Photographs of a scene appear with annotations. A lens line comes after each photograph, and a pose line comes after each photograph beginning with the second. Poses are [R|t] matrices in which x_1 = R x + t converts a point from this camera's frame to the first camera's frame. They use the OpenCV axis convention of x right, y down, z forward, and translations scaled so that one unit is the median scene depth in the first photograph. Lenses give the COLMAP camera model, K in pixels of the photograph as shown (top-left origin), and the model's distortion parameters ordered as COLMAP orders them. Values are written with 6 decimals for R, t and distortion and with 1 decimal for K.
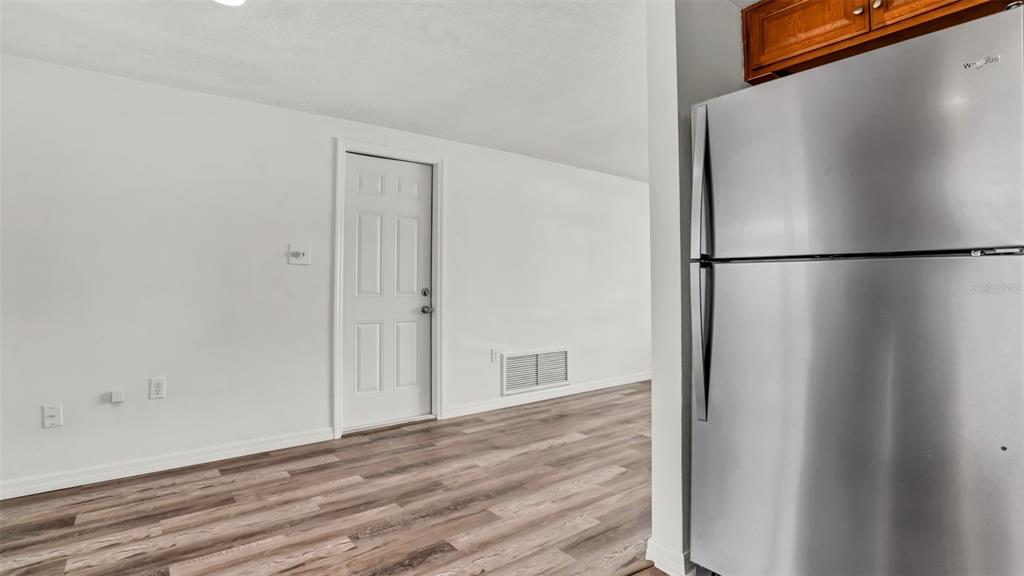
lens RADIAL K [[496.6, 0, 519.8], [0, 496.6, 289.5], [0, 0, 1]] dist [-0.036376, 0.010183]
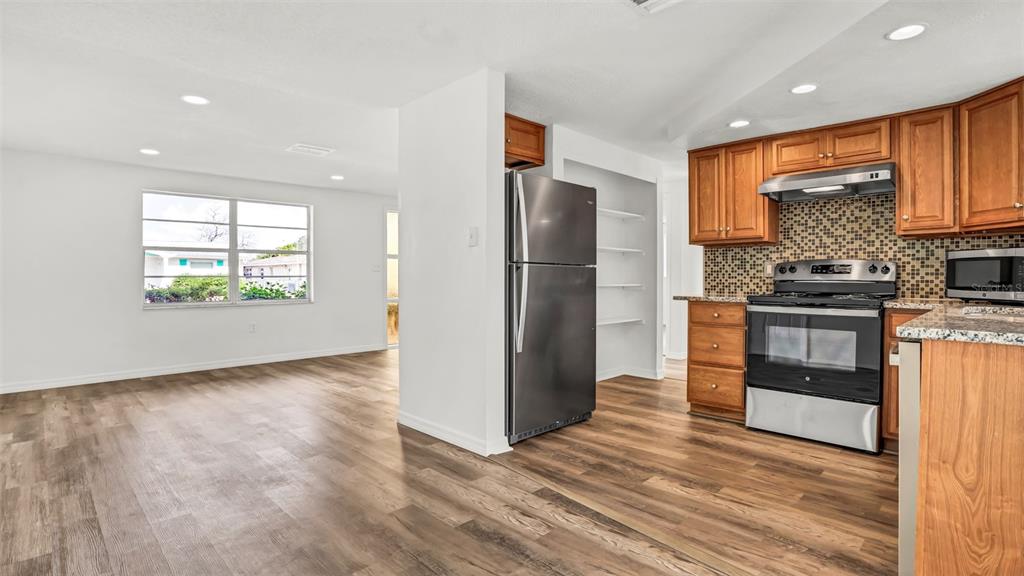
lens RADIAL K [[501.1, 0, 512.0], [0, 501.1, 288.0], [0, 0, 1]] dist [-0.035648, 0.000484]
pose [[-0.103101, -0.019269, 0.994484, -0.912432], [0.005832, 0.999783, 0.019977, 0.001561], [-0.994654, 0.007859, -0.102966, 0.774185]]
